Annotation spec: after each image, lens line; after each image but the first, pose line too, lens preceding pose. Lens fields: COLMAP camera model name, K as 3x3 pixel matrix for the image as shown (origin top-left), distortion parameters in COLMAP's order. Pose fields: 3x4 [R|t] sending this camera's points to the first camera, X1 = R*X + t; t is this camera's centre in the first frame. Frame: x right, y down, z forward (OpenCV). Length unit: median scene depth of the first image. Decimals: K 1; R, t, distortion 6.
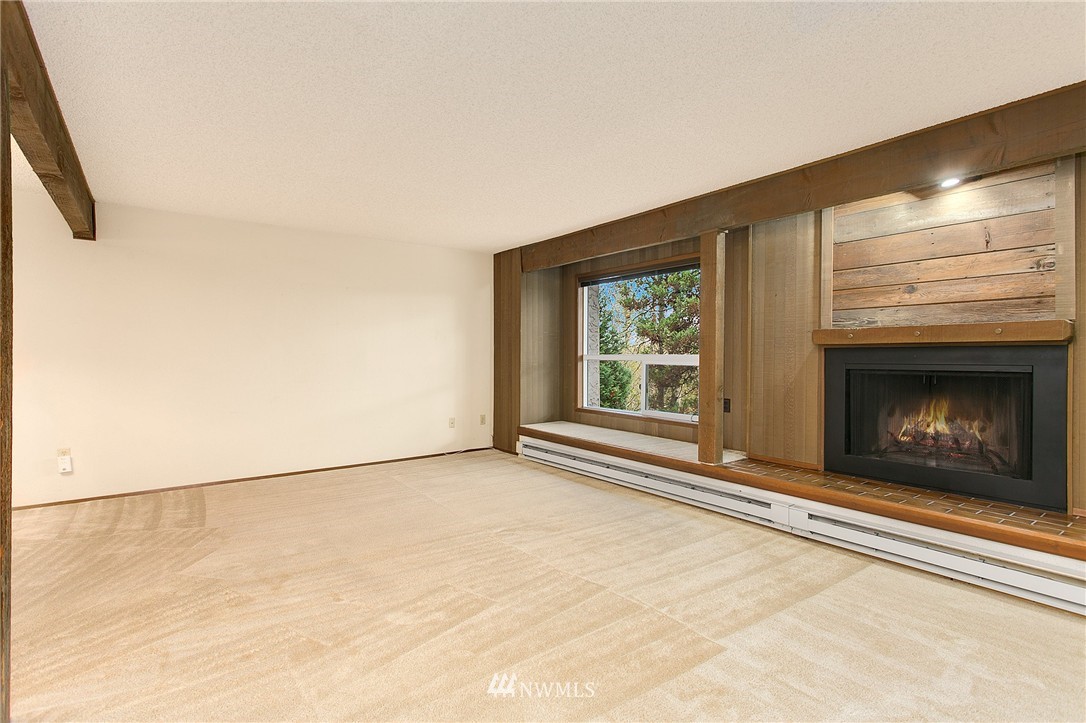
lens RADIAL K [[522.3, 0, 543.0], [0, 522.3, 361.5], [0, 0, 1]] dist [0.017653, 0.000786]
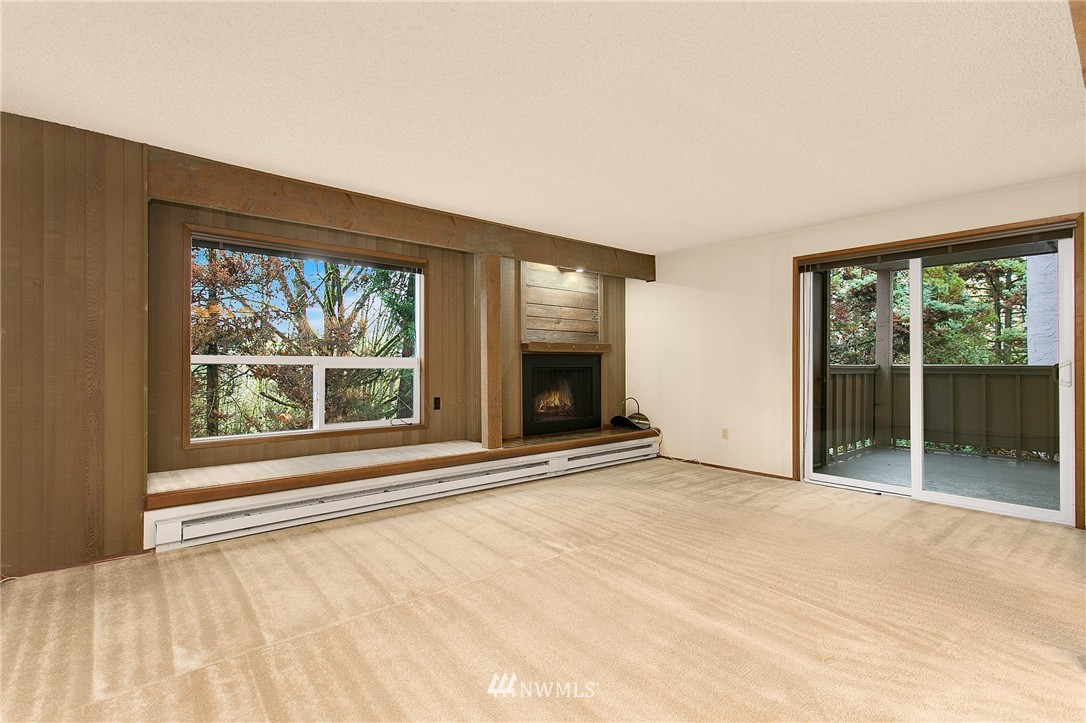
lens RADIAL K [[522.3, 0, 543.0], [0, 522.3, 361.5], [0, 0, 1]] dist [0.017653, 0.000786]
pose [[-0.062466, -0.000550, 0.998047, -0.972644], [0.008382, 0.999964, 0.001075, -0.004621], [-0.998012, 0.008433, -0.062460, 1.069194]]
